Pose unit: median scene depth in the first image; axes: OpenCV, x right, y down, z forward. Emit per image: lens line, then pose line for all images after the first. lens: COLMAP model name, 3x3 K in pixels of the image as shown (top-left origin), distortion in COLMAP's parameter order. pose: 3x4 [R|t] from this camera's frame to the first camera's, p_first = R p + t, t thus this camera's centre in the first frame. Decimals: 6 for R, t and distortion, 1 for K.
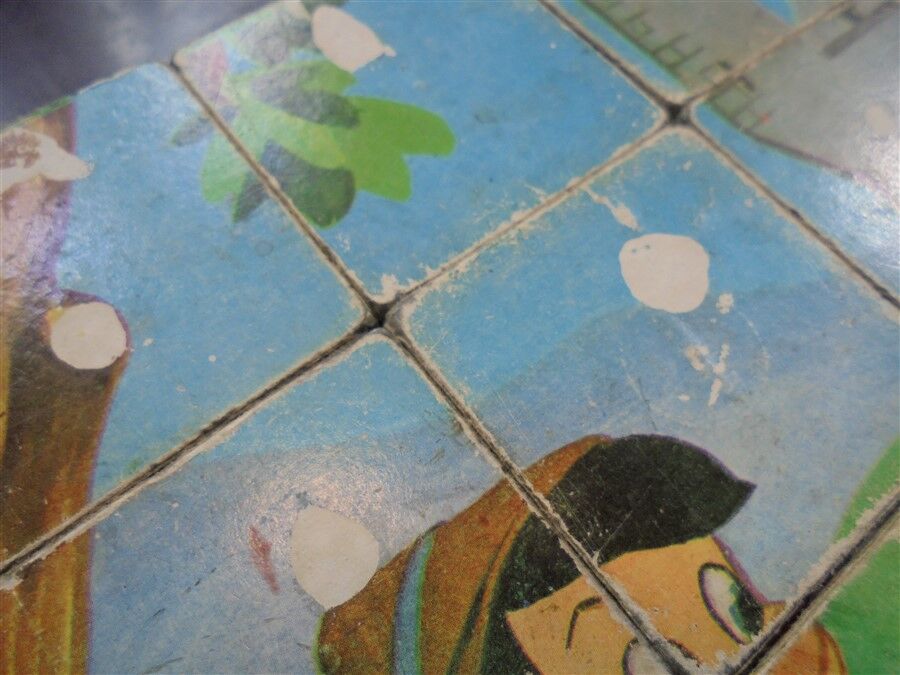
lens RADIAL K [[771.6, 0, 450.0], [0, 771.6, 337.5], [0, 0, 1]] dist [-0.140324, 0.187035]
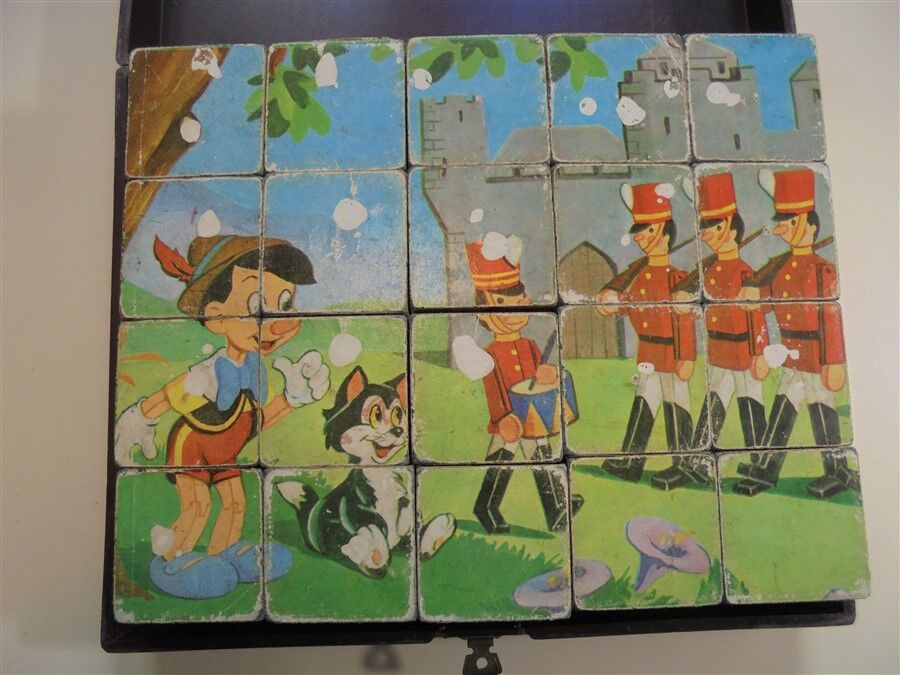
lens RADIAL K [[771.6, 0, 450.0], [0, 771.6, 337.5], [0, 0, 1]] dist [-0.140324, 0.187035]
pose [[0.786473, 0.605259, -0.122970, 1.445964], [-0.527293, 0.761675, 0.376581, -1.217304], [0.321592, -0.231330, 0.918186, -1.991787]]
